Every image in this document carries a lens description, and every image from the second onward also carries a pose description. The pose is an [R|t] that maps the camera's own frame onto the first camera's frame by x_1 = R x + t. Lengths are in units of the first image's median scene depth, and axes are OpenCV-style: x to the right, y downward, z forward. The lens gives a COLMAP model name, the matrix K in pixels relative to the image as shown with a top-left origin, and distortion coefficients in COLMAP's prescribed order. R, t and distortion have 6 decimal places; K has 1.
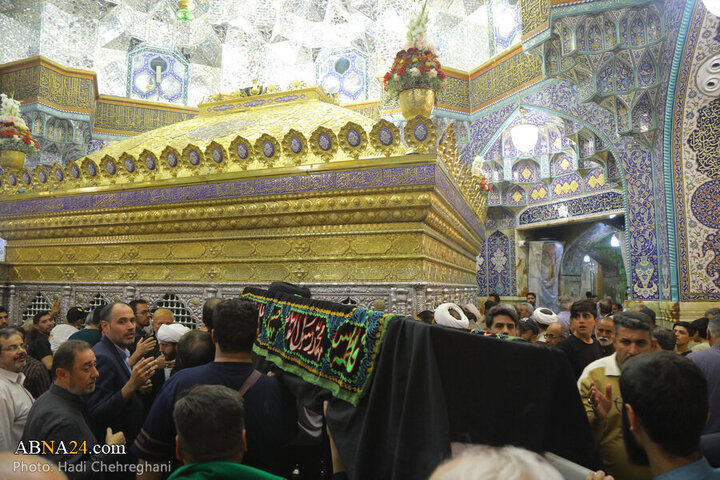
lens RADIAL K [[479.1, 0, 360.0], [0, 479.1, 240.0], [0, 0, 1]] dist [-0.081303, 0.004469]
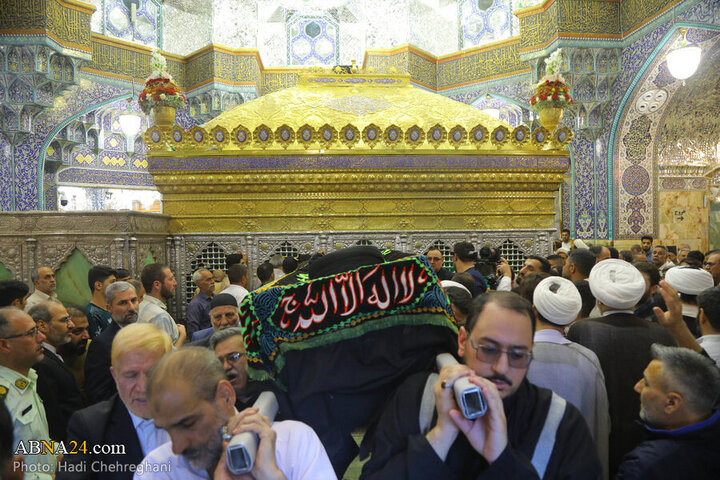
lens RADIAL K [[479.1, 0, 360.0], [0, 479.1, 240.0], [0, 0, 1]] dist [-0.081303, 0.004469]
pose [[0.919988, -0.019433, 0.391464, -0.781304], [-0.024852, 0.993868, 0.107744, -0.021761], [-0.391157, -0.108852, 0.913864, -0.156979]]
